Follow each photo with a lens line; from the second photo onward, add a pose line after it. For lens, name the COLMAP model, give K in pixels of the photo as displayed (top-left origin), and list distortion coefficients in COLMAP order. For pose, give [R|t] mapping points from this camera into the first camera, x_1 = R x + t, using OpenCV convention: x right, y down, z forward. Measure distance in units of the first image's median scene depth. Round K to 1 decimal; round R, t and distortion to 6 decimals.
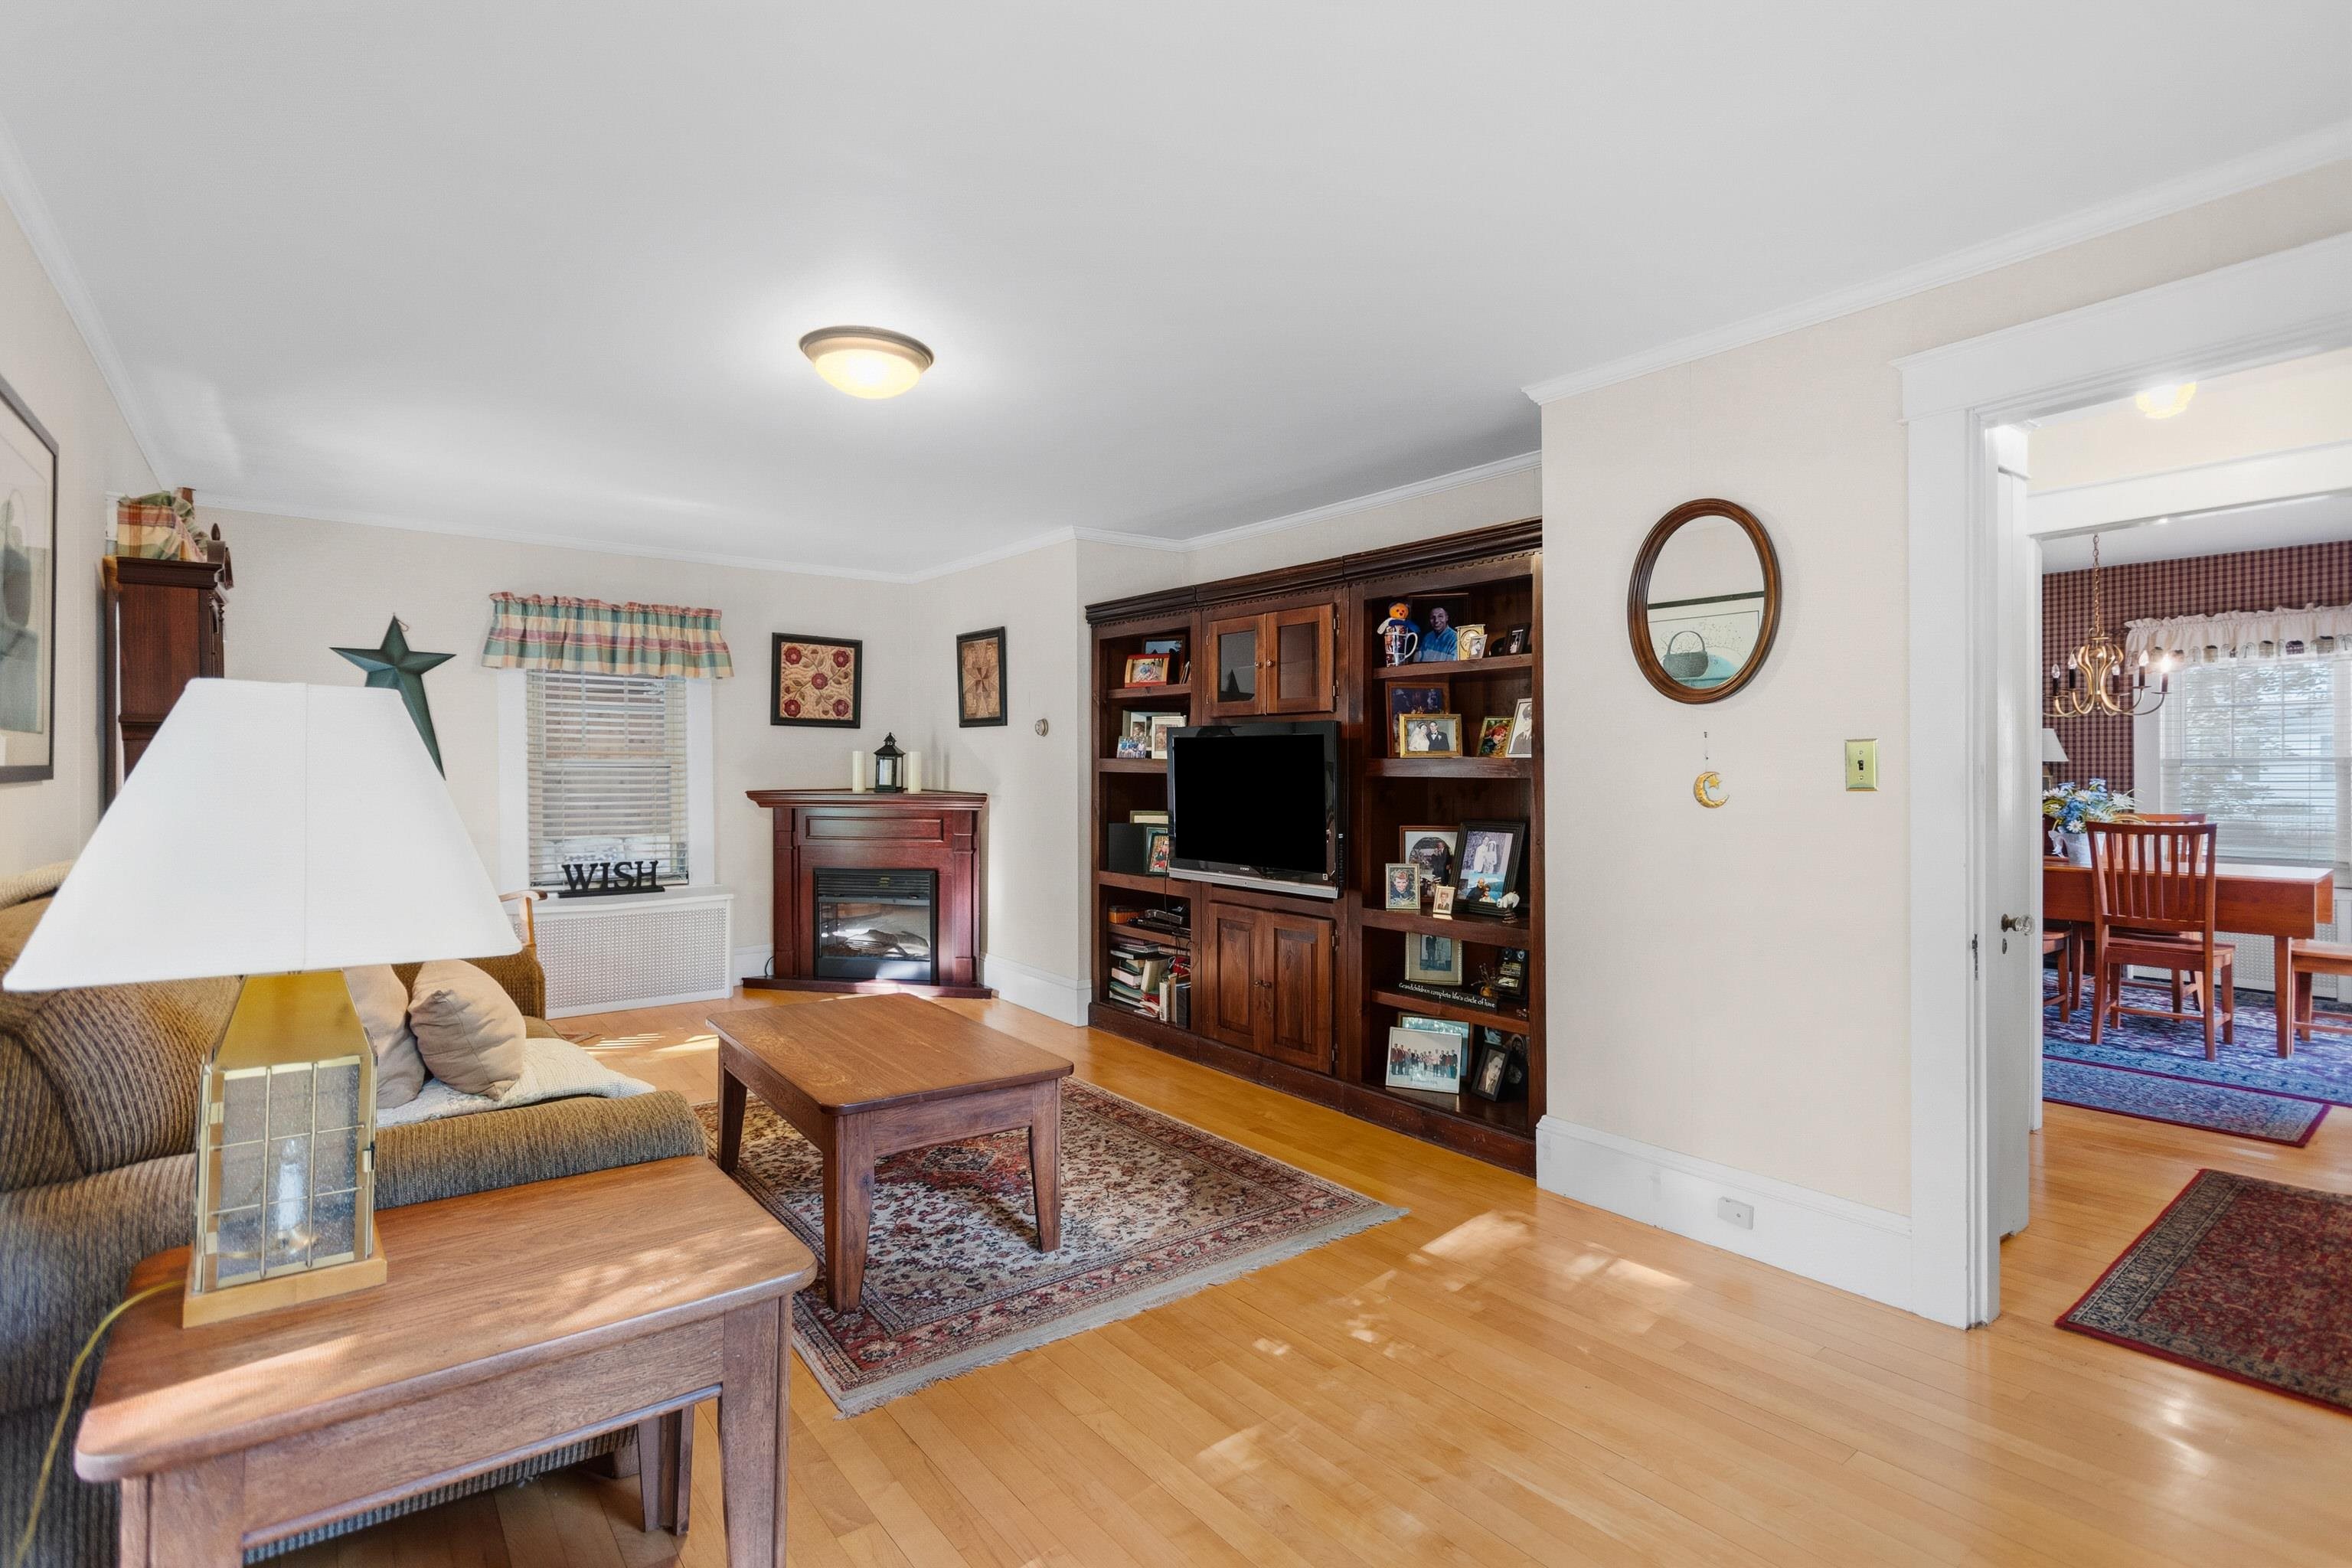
lens RADIAL K [[1119.7, 0, 1180.4], [0, 1119.7, 772.8], [0, 0, 1]] dist [-0.001619, -0.000516]
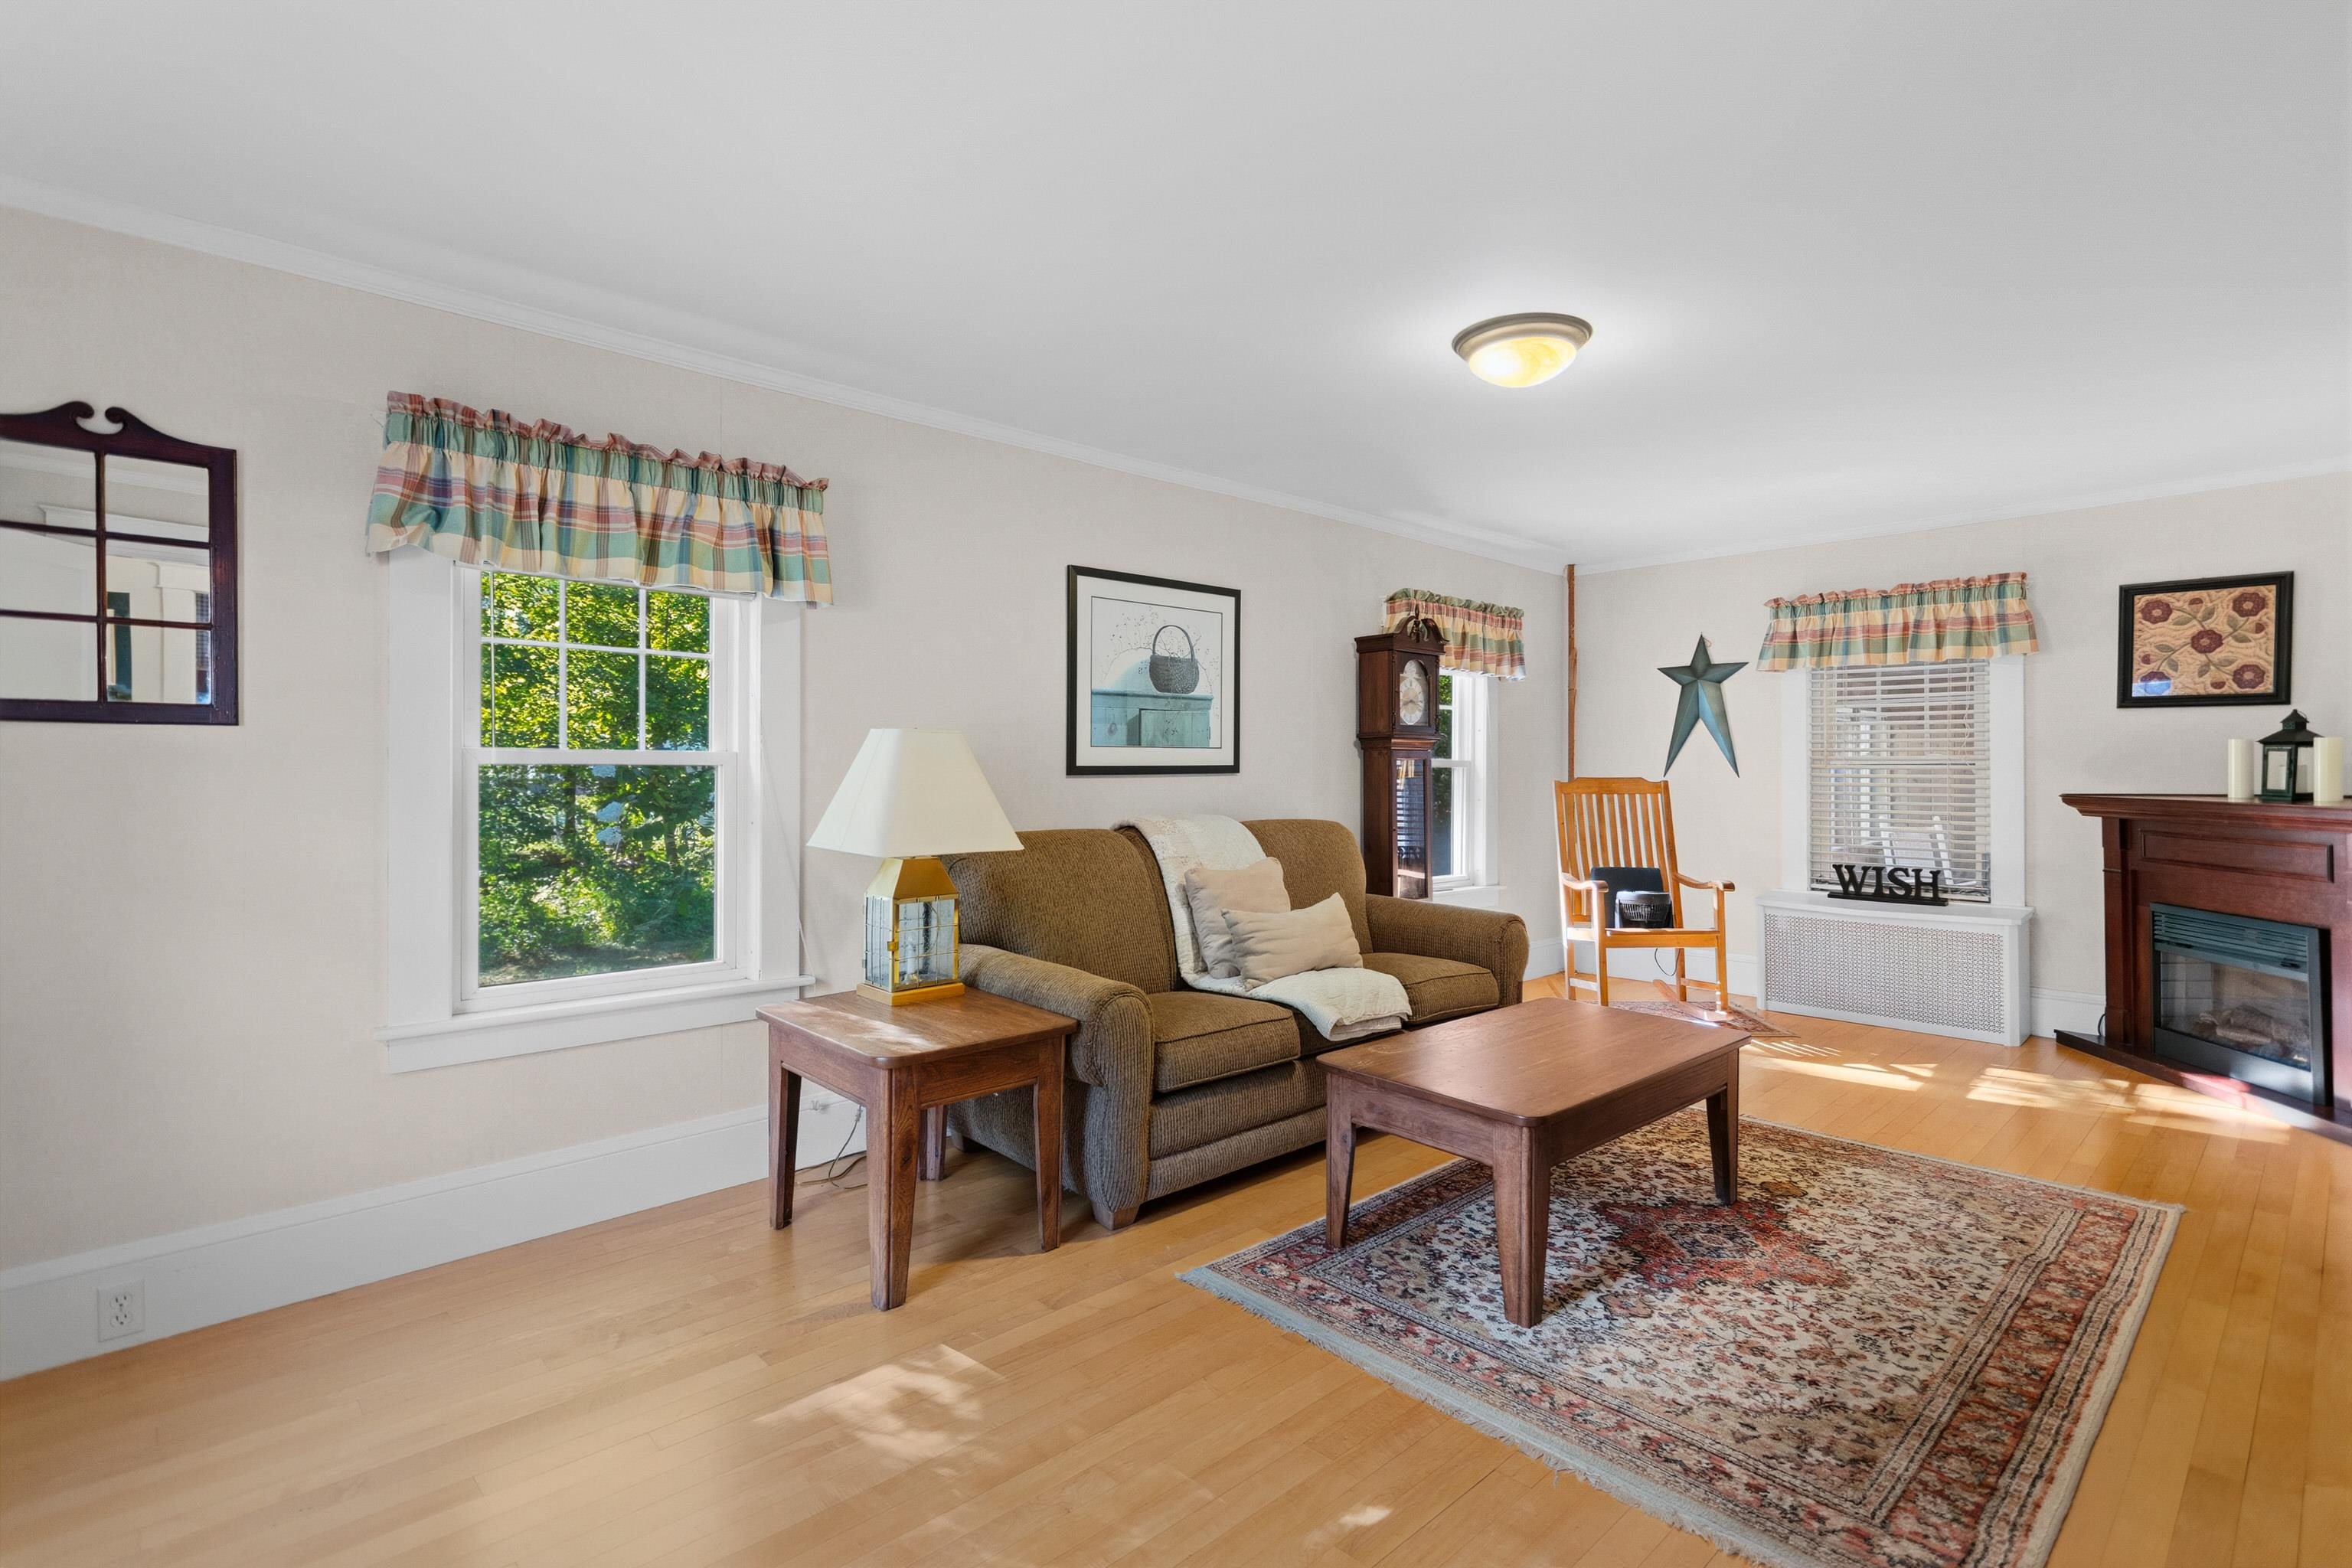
lens RADIAL K [[1109.1, 0, 1191.4], [0, 1109.1, 771.5], [0, 0, 1]] dist [-0.000986, 0.000027]
pose [[0.088403, 0.000633, -0.996085, 0.369211], [-0.001963, 0.999998, 0.000462, 0.001272], [0.996083, 0.001915, 0.088404, 0.350322]]
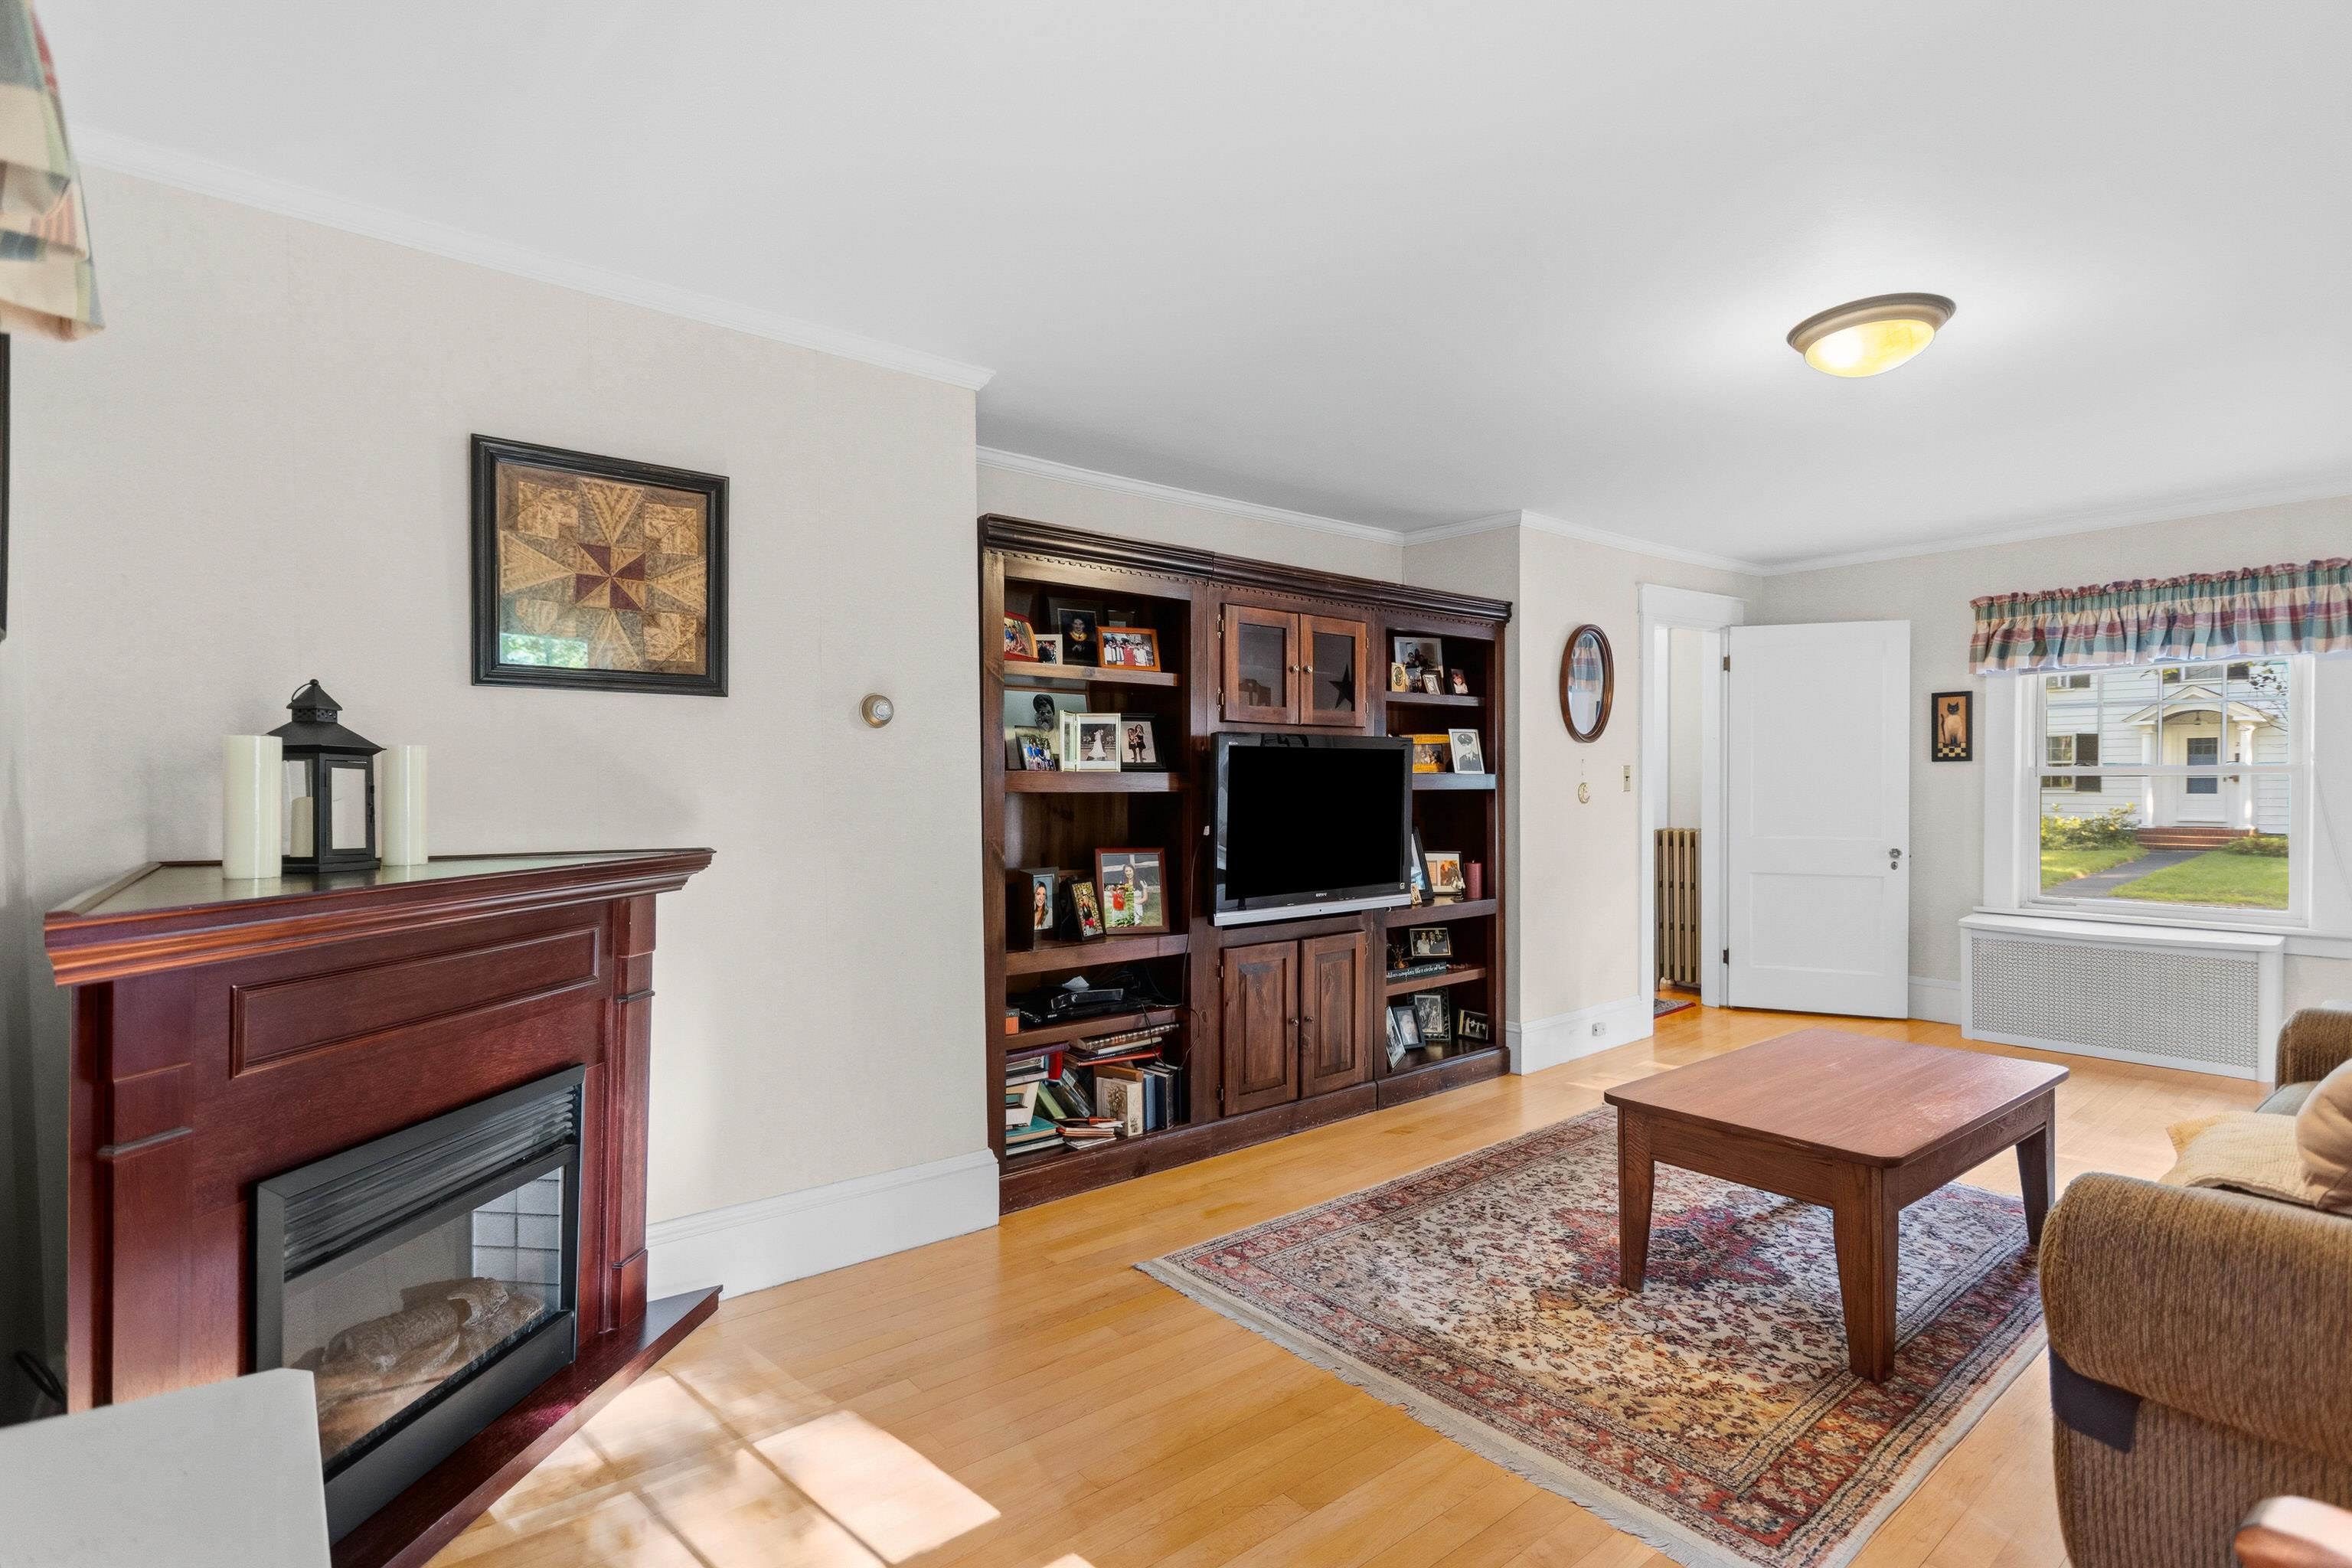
lens RADIAL K [[1103.0, 0, 1207.1], [0, 1103.0, 787.5], [0, 0, 1]] dist [-0.001255, -0.000005]
pose [[-0.023500, -0.003026, 0.999719, -0.651286], [0.014336, 0.999892, 0.003363, -0.003911], [-0.999621, 0.014411, -0.023454, 0.868803]]
